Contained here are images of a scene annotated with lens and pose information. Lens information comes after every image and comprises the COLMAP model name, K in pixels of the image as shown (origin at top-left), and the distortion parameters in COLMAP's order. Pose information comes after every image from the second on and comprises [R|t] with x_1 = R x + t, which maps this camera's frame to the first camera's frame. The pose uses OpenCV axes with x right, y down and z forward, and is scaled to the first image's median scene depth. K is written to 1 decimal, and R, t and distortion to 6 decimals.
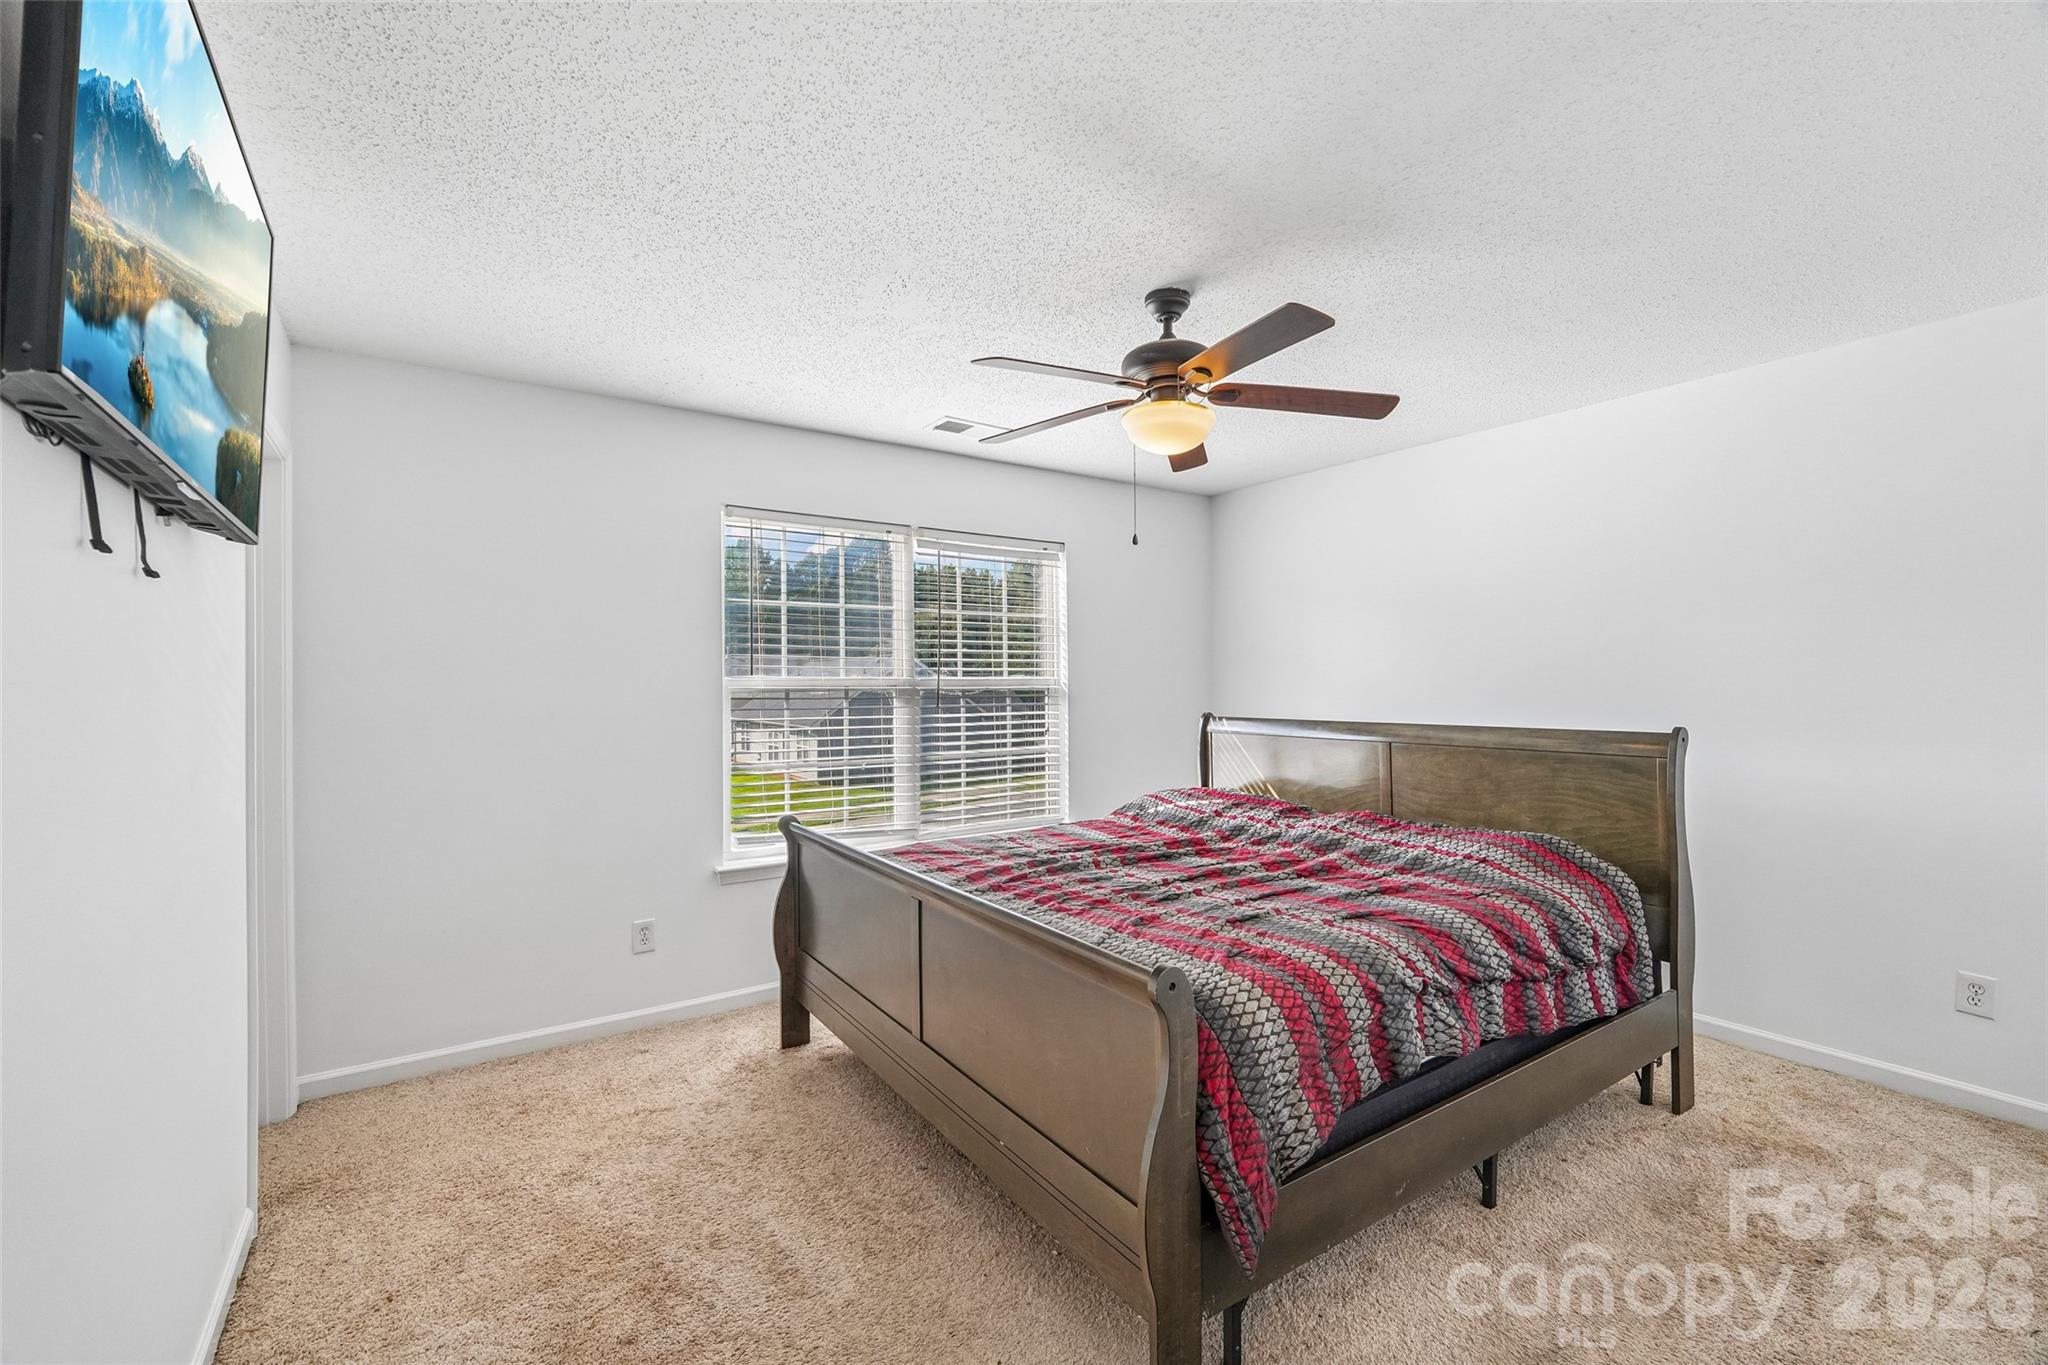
lens RADIAL K [[867.7, 0, 1024.4], [0, 867.7, 676.2], [0, 0, 1]] dist [-0.005170, 0.000027]
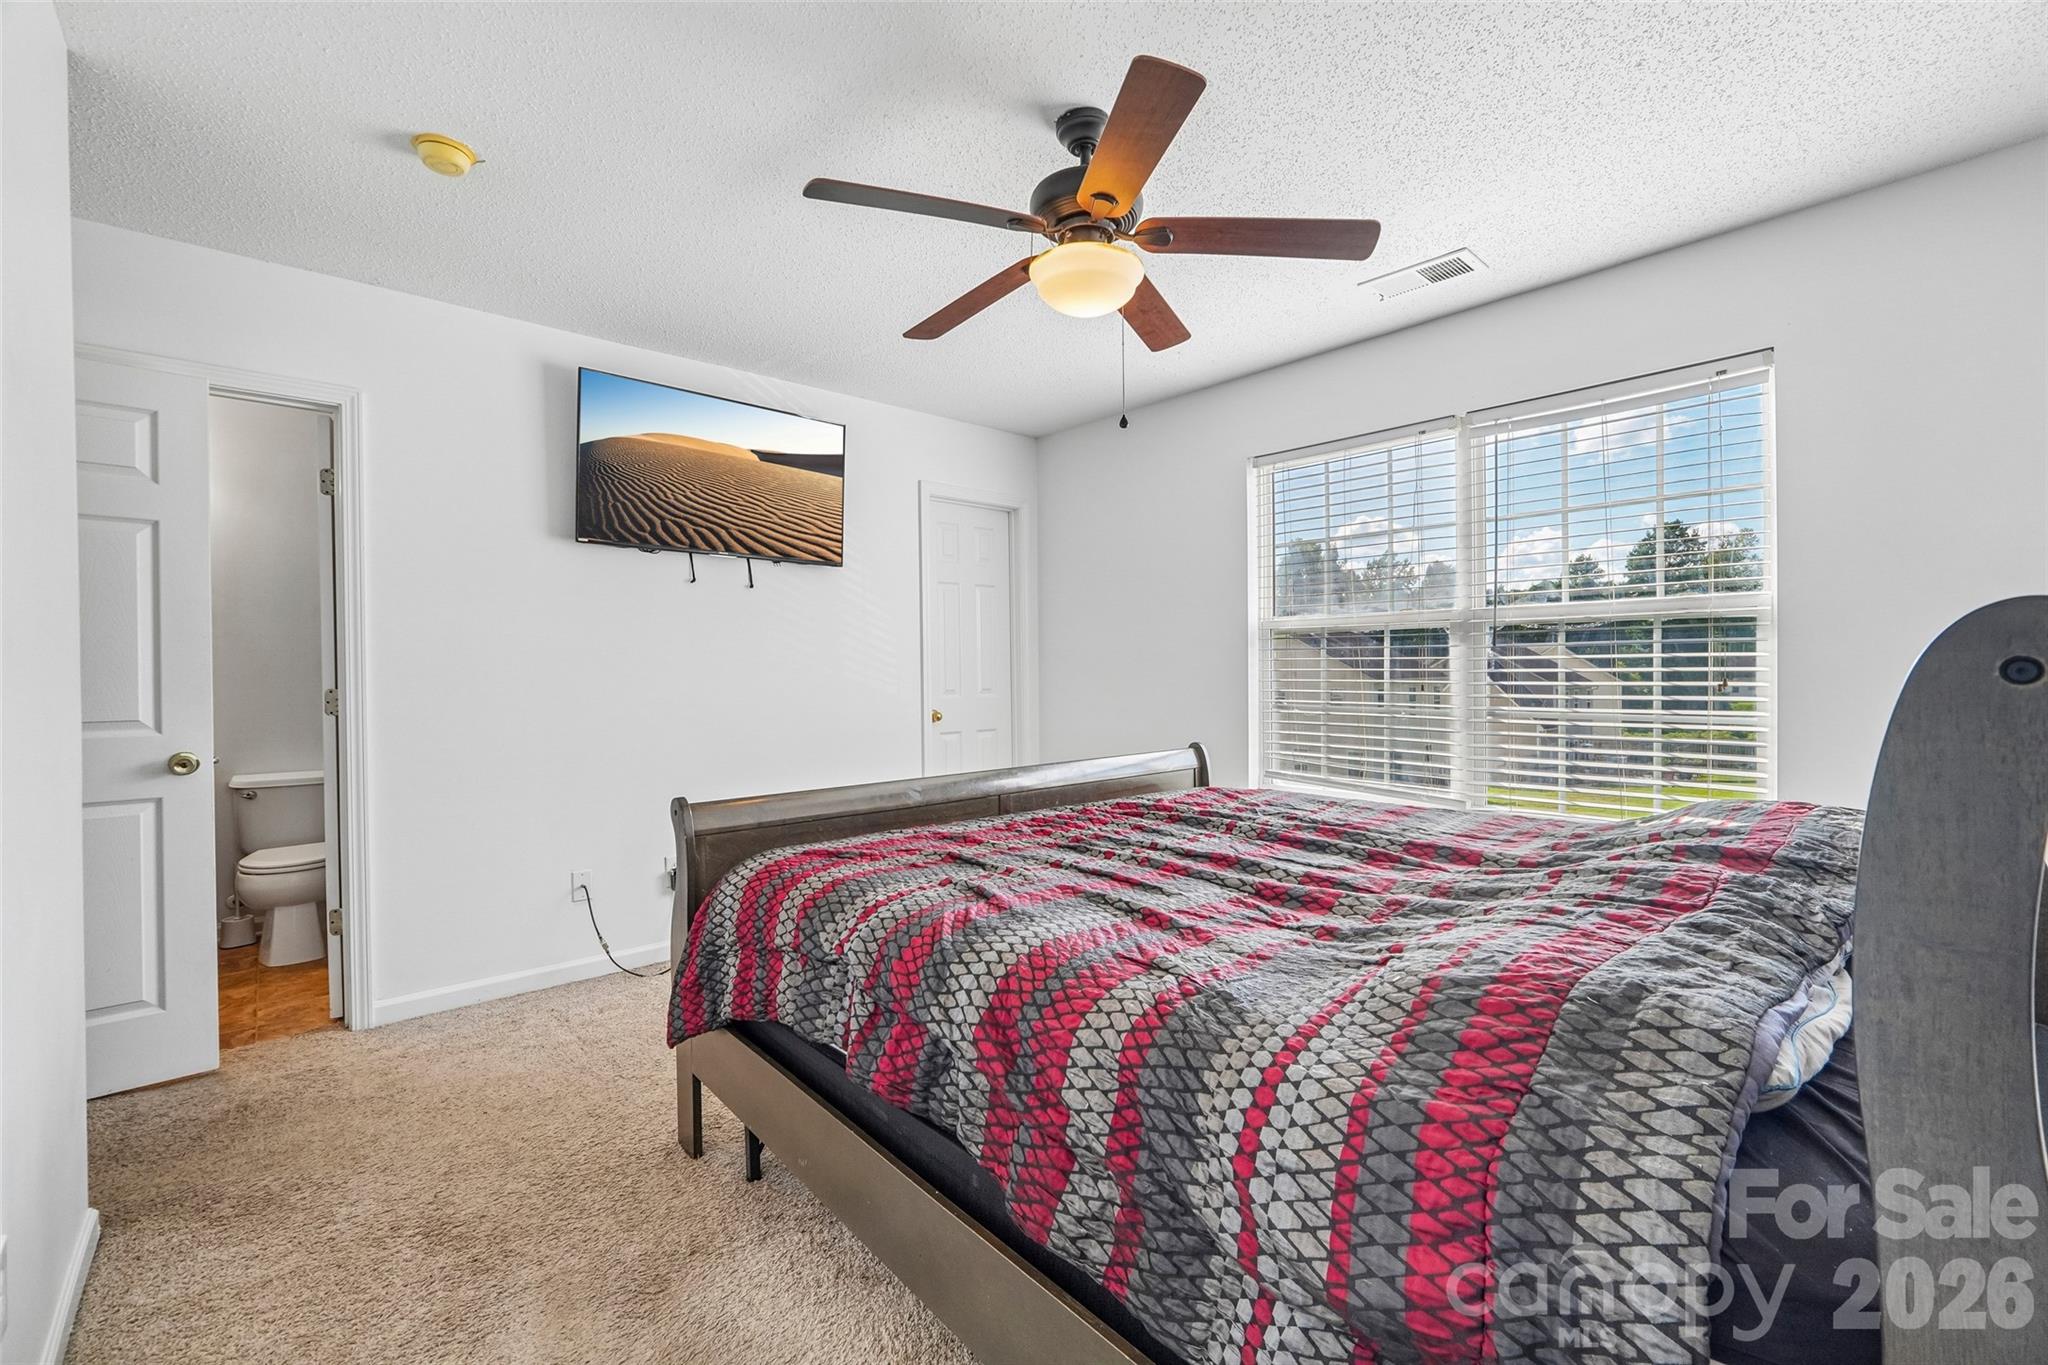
lens RADIAL K [[867.7, 0, 1024.4], [0, 867.7, 676.2], [0, 0, 1]] dist [-0.005170, 0.000027]
pose [[0.137819, 0.012350, -0.990380, 0.548254], [0.017375, 0.999738, 0.014885, 0.041397], [0.990305, -0.019259, 0.137568, 0.466233]]
